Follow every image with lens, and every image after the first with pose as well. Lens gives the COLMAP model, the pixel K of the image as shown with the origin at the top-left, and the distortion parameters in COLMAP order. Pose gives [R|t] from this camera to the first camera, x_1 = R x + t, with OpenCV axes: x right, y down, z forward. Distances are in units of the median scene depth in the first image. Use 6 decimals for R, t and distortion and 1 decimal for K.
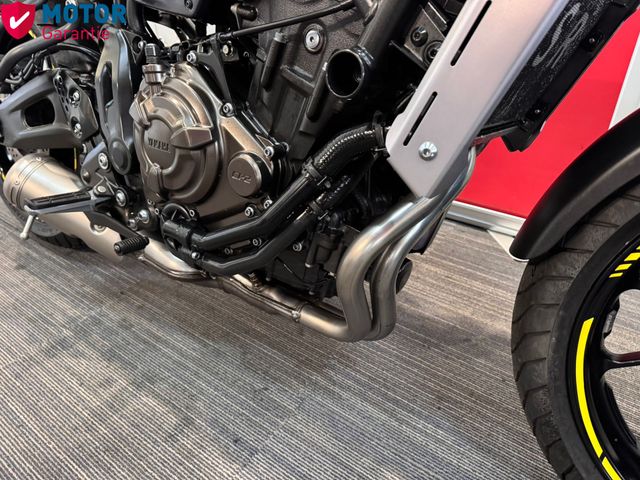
lens RADIAL K [[458.8, 0, 320.9], [0, 458.8, 243.8], [0, 0, 1]] dist [0.060534, -0.108944]
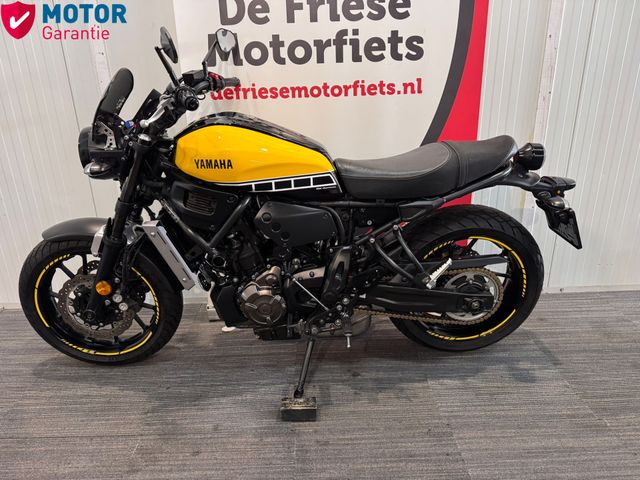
lens RADIAL K [[444.5, 0, 320.8], [0, 444.5, 239.4], [0, 0, 1]] dist [0.079572, -0.097117]
pose [[0.803510, -0.214582, 0.555271, -1.393937], [0.336130, 0.933390, -0.125696, -0.336823], [-0.491312, 0.287642, 0.822116, -0.518886]]
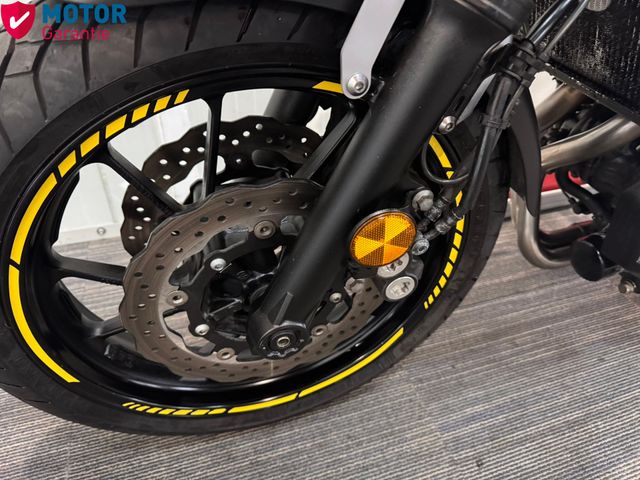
lens RADIAL K [[456.5, 0, 321.9], [0, 456.5, 218.0], [0, 0, 1]] dist [-0.005104, -0.001981]
pose [[0.586290, -0.444287, 0.677402, -1.455673], [0.404985, 0.884949, 0.229897, -0.887747], [-0.701606, 0.139551, 0.698766, 1.452878]]
